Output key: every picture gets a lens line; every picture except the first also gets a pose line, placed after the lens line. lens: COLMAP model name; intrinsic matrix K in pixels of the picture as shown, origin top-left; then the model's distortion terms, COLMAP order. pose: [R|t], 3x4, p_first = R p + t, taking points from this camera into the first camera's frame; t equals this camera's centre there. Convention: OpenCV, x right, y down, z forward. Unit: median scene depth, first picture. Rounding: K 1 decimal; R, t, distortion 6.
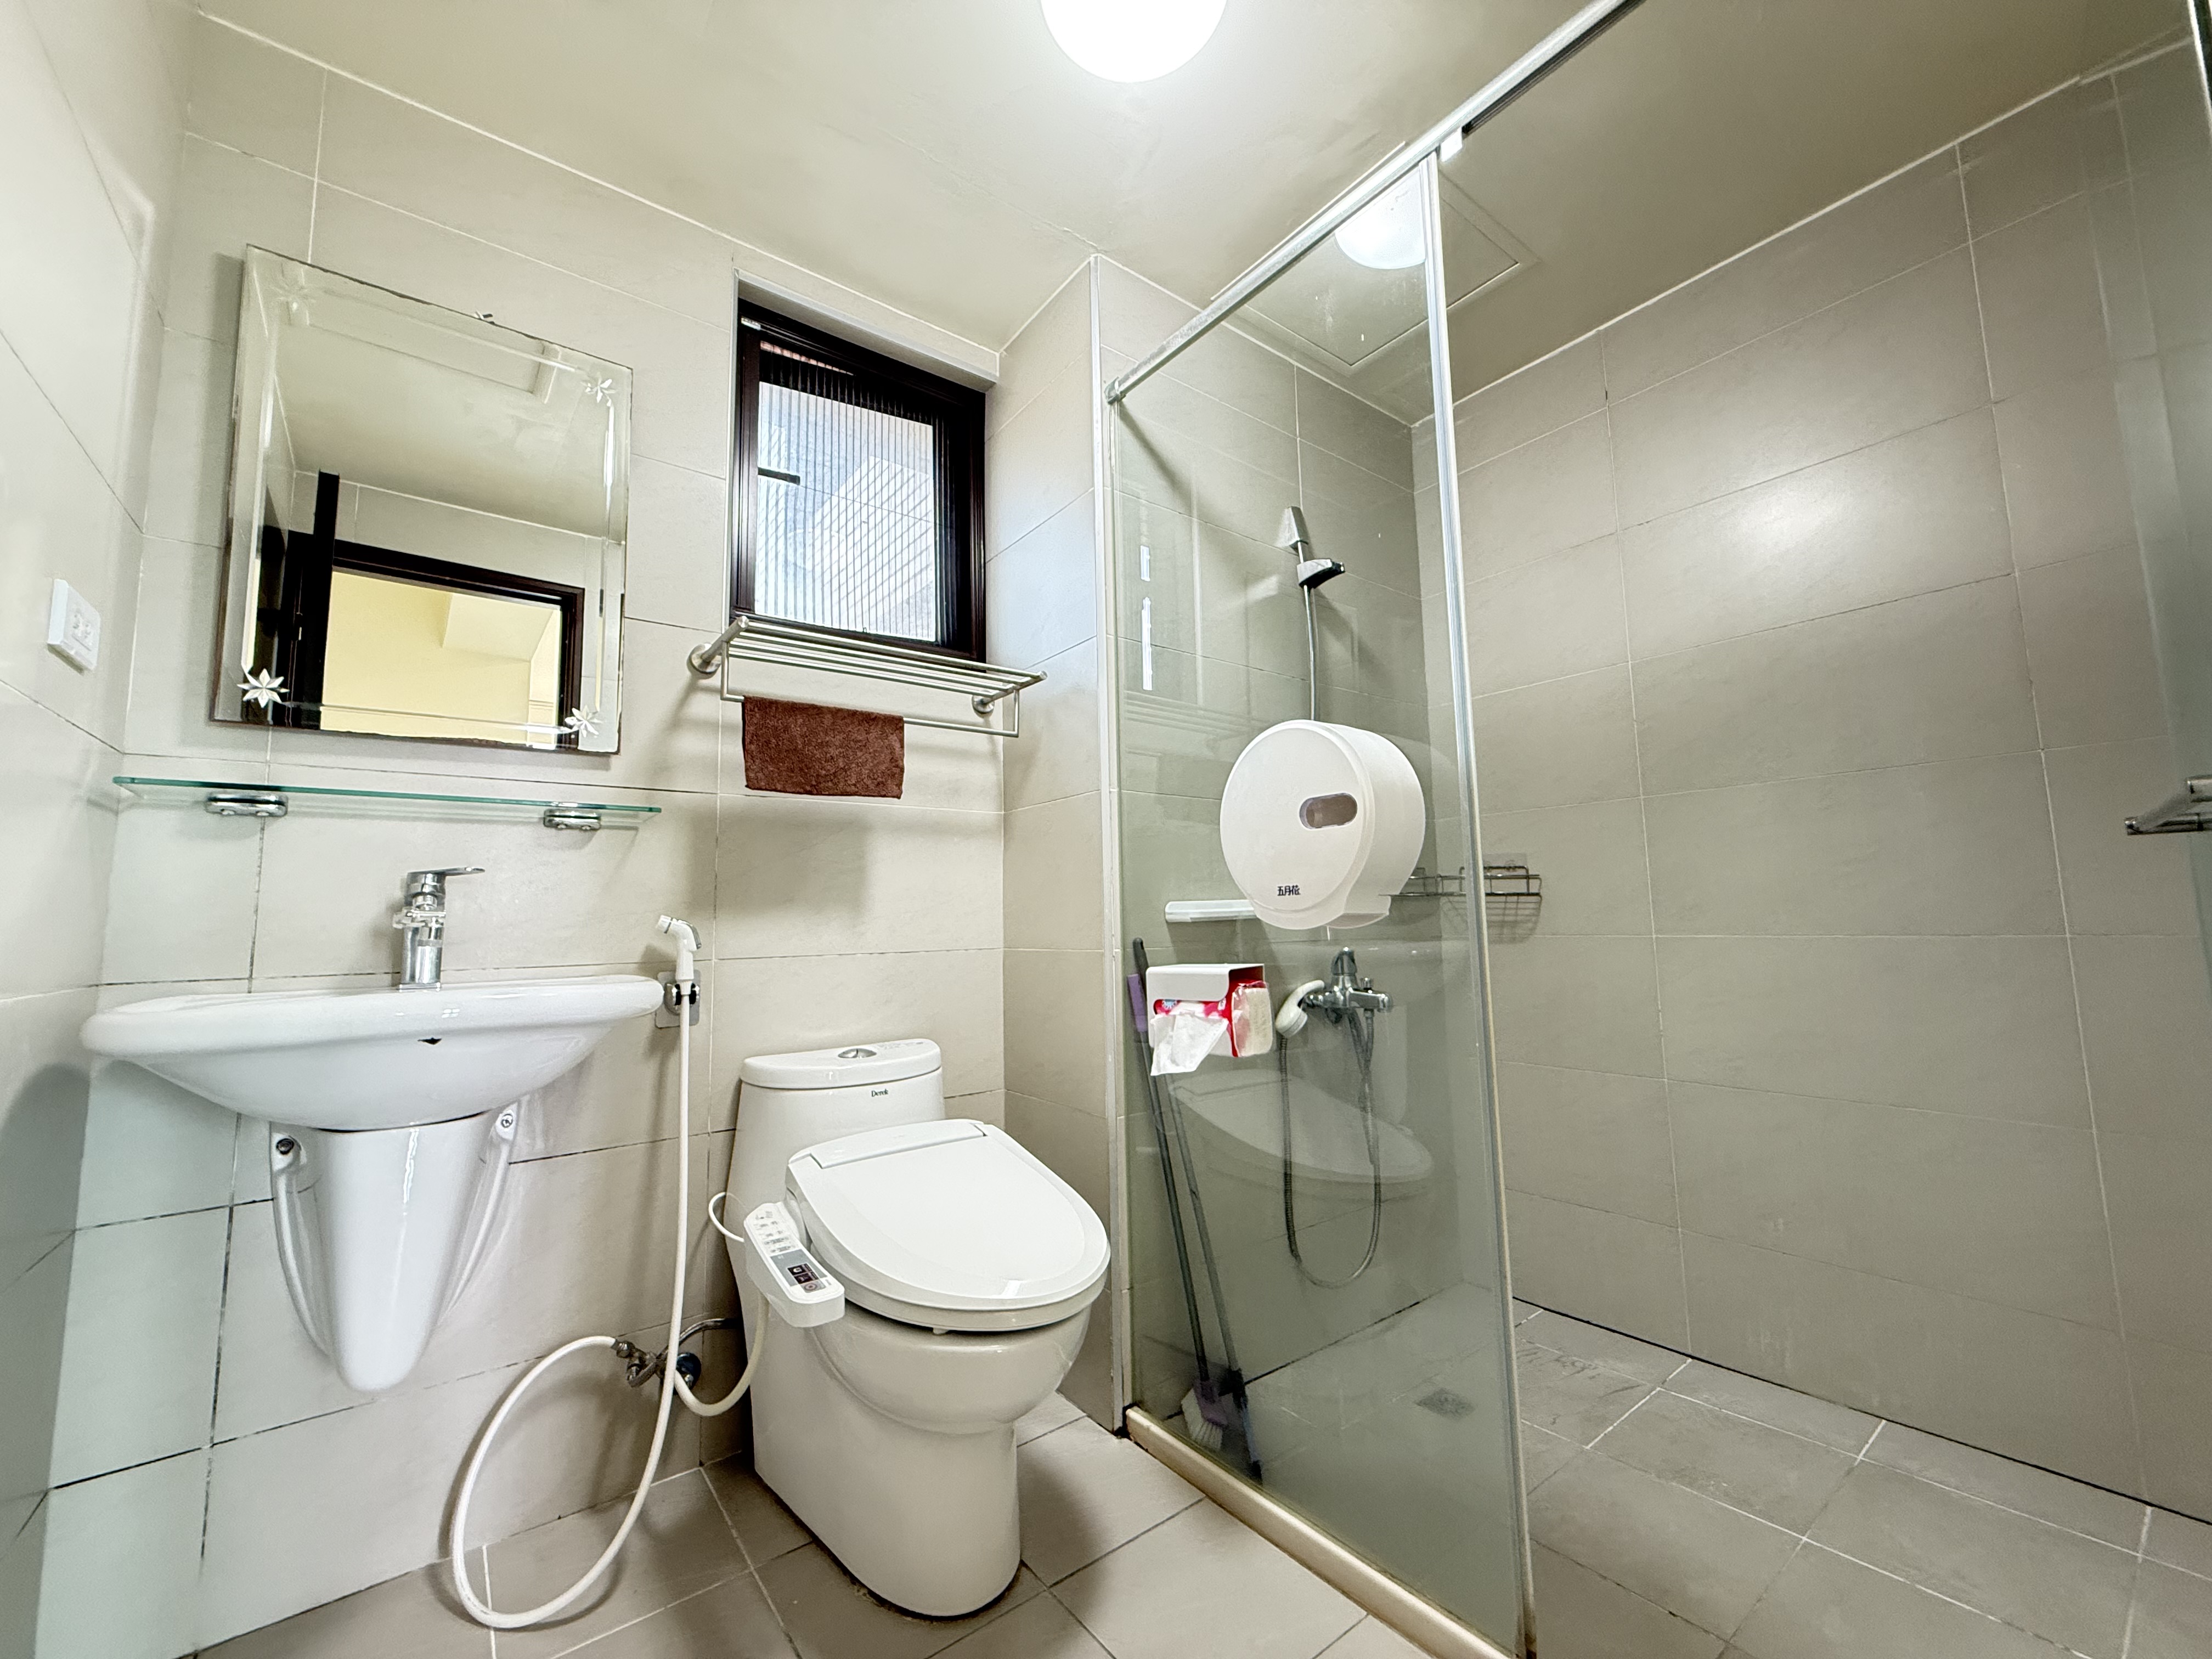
lens RADIAL K [[886.0, 0, 1111.1], [0, 886.0, 837.6], [0, 0, 1]] dist [0.002552, 0.000005]
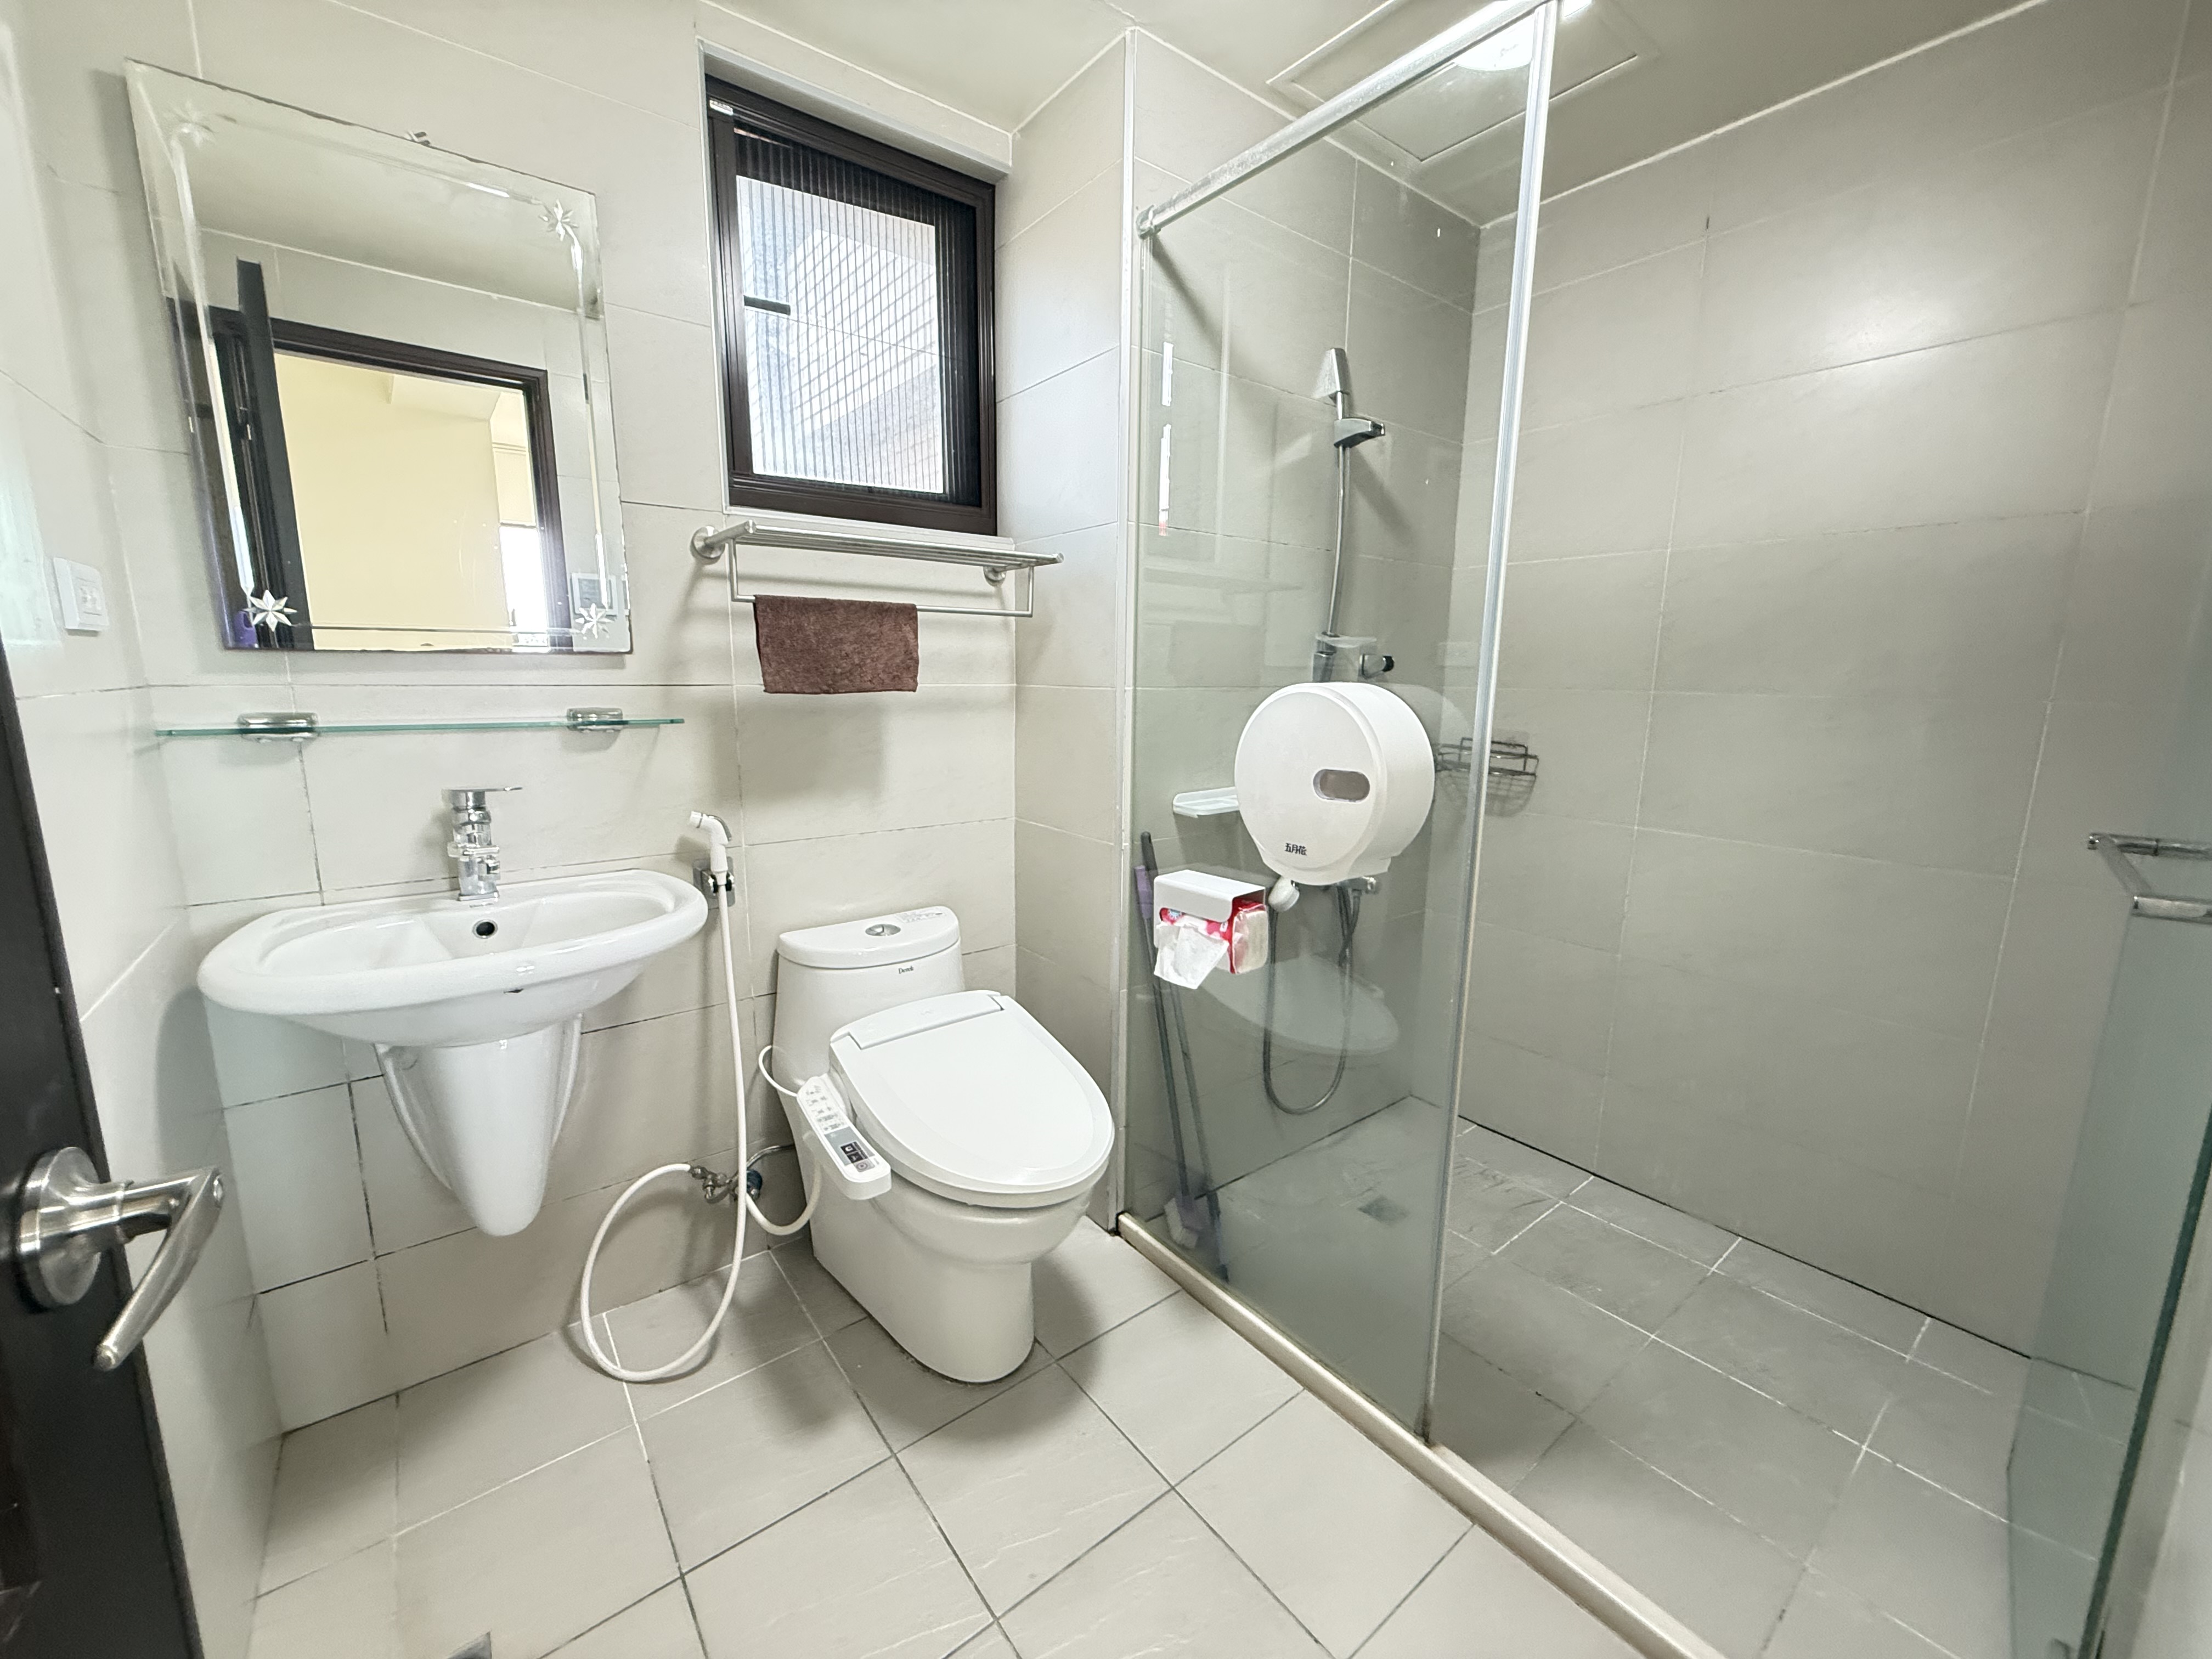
lens RADIAL K [[886.0, 0, 1110.1], [0, 886.0, 828.8], [0, 0, 1]] dist [0.002552, 0.000005]
pose [[0.999361, 0.033198, 0.013243, -0.028420], [-0.035583, 0.958959, 0.281302, -0.199010], [-0.003361, -0.281593, 0.959528, -0.006627]]
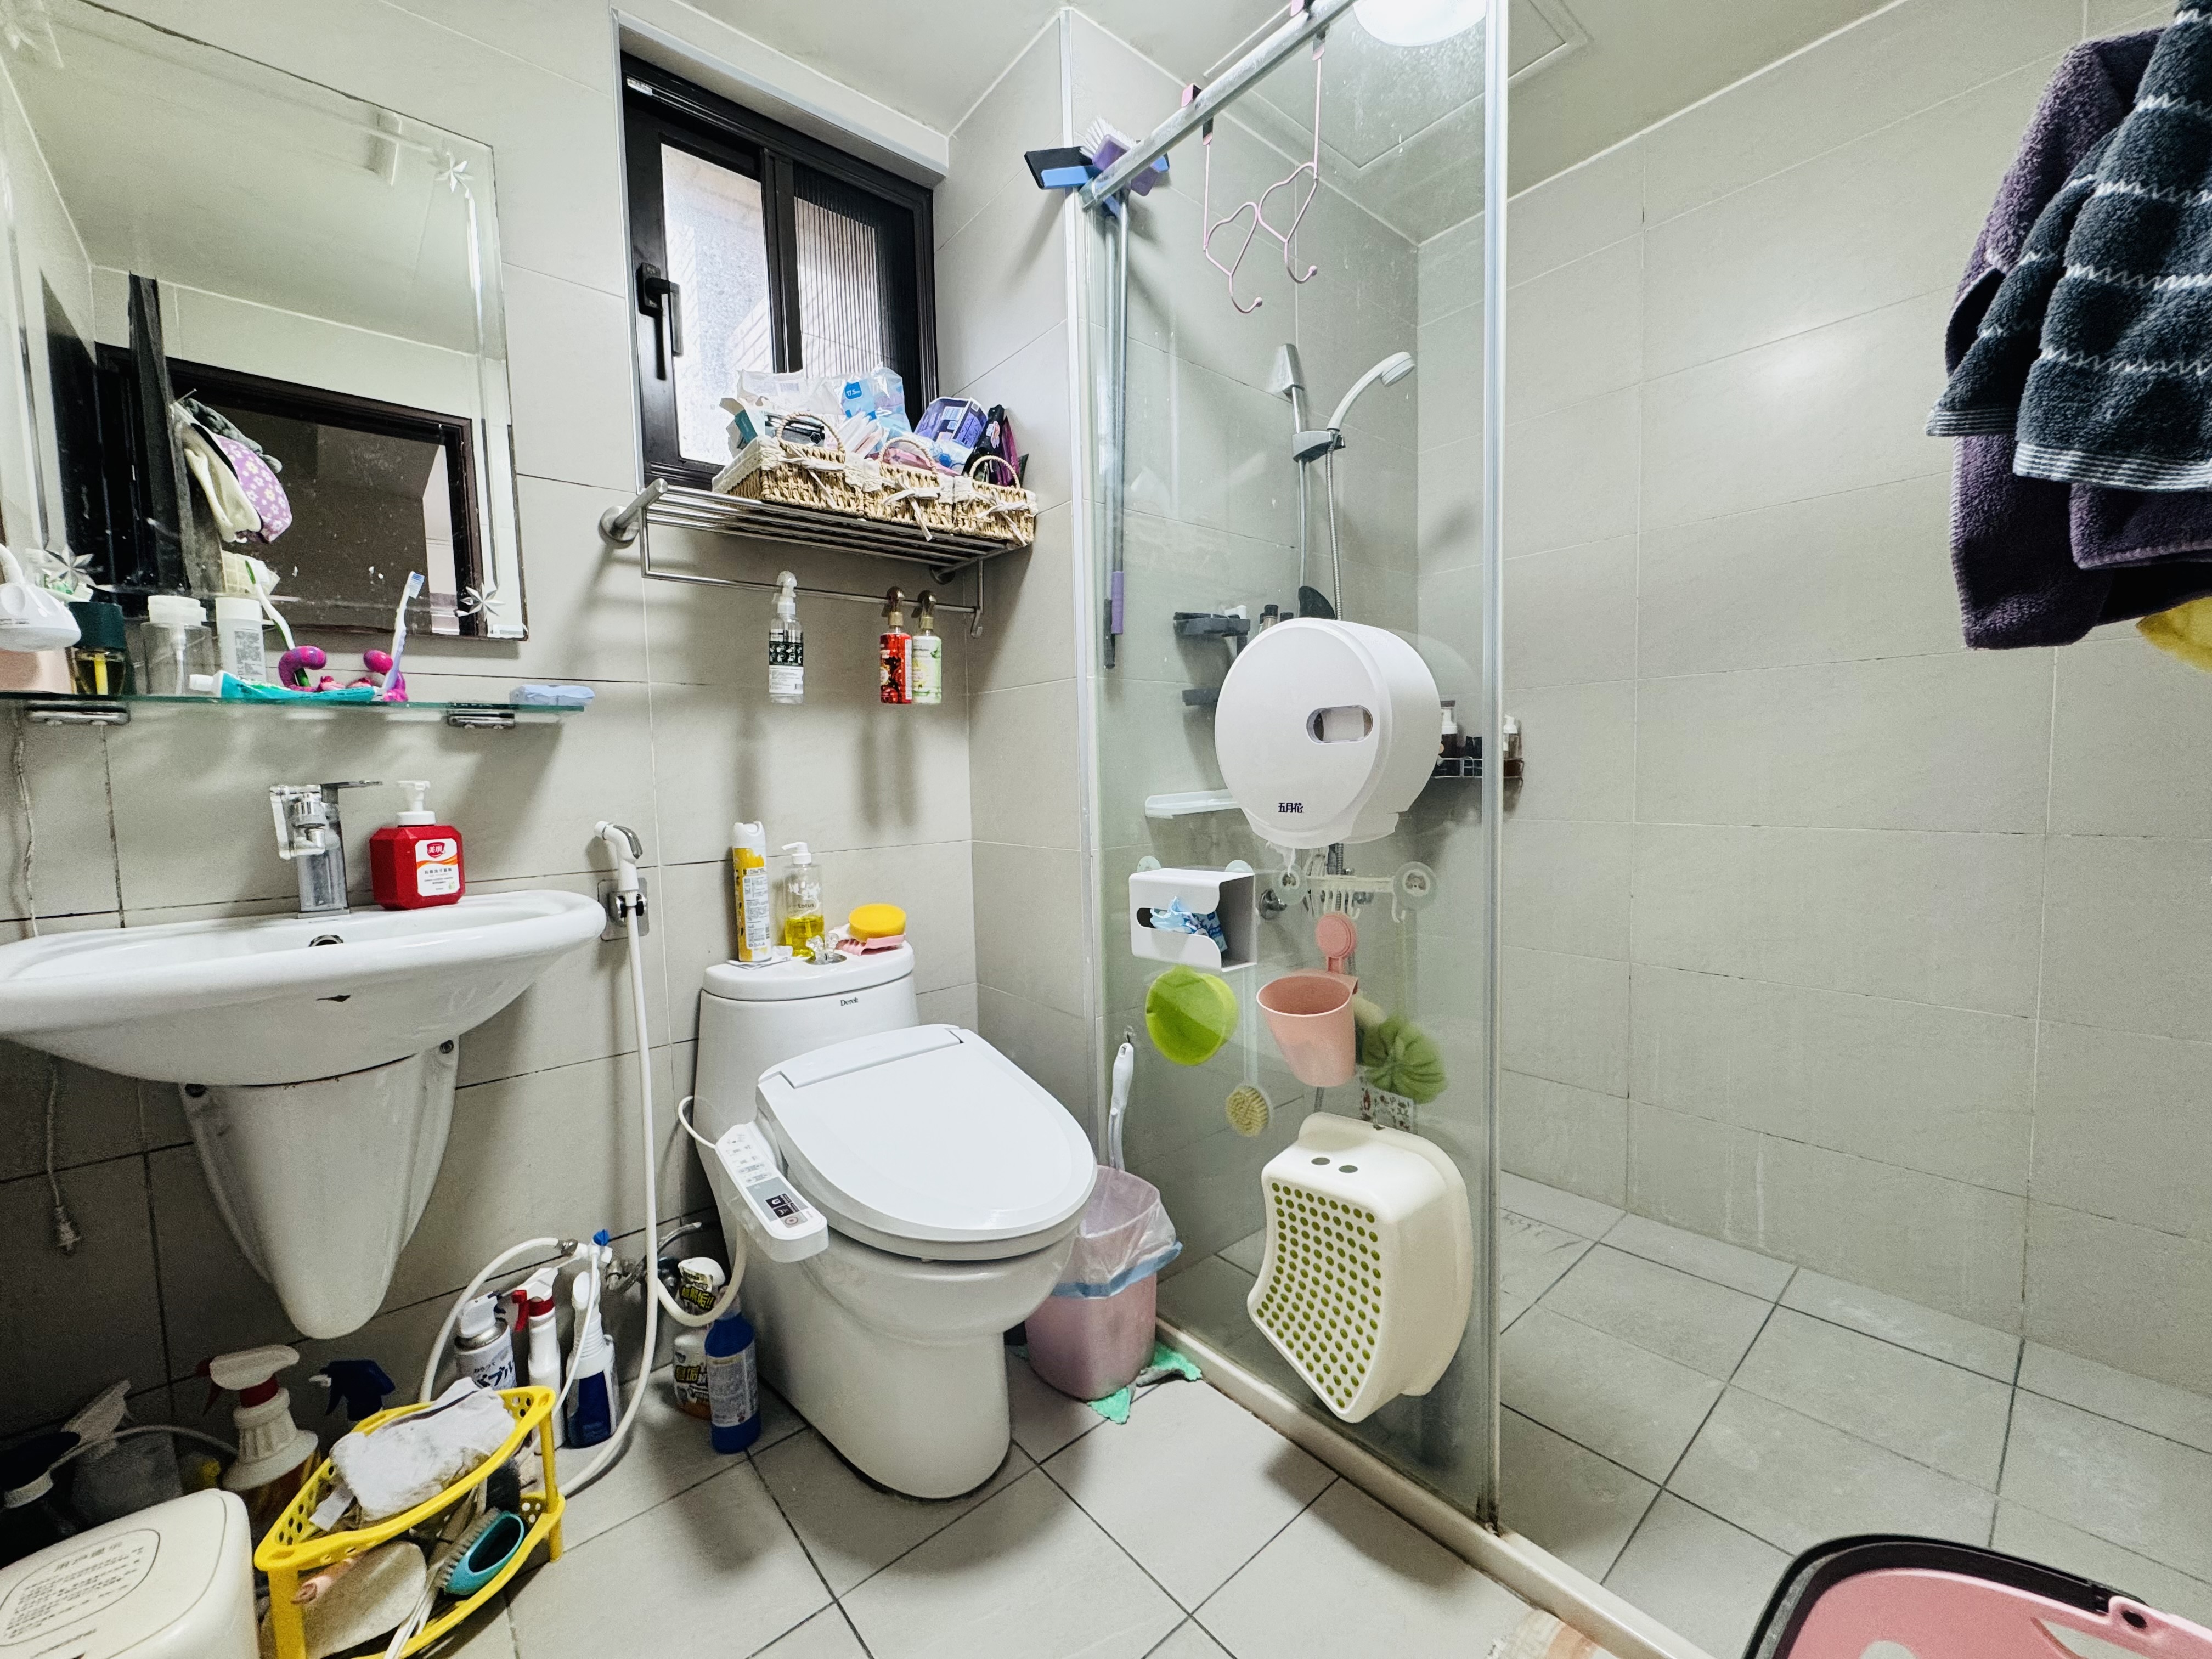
lens RADIAL K [[880.4, 0, 1113.3], [0, 880.4, 834.9], [0, 0, 1]] dist [-0.001067, 0.000444]
pose [[0.998384, -0.006580, 0.056442, -0.028855], [-0.003315, 0.984837, 0.173448, -0.055881], [-0.056728, -0.173355, 0.983224, 0.079897]]
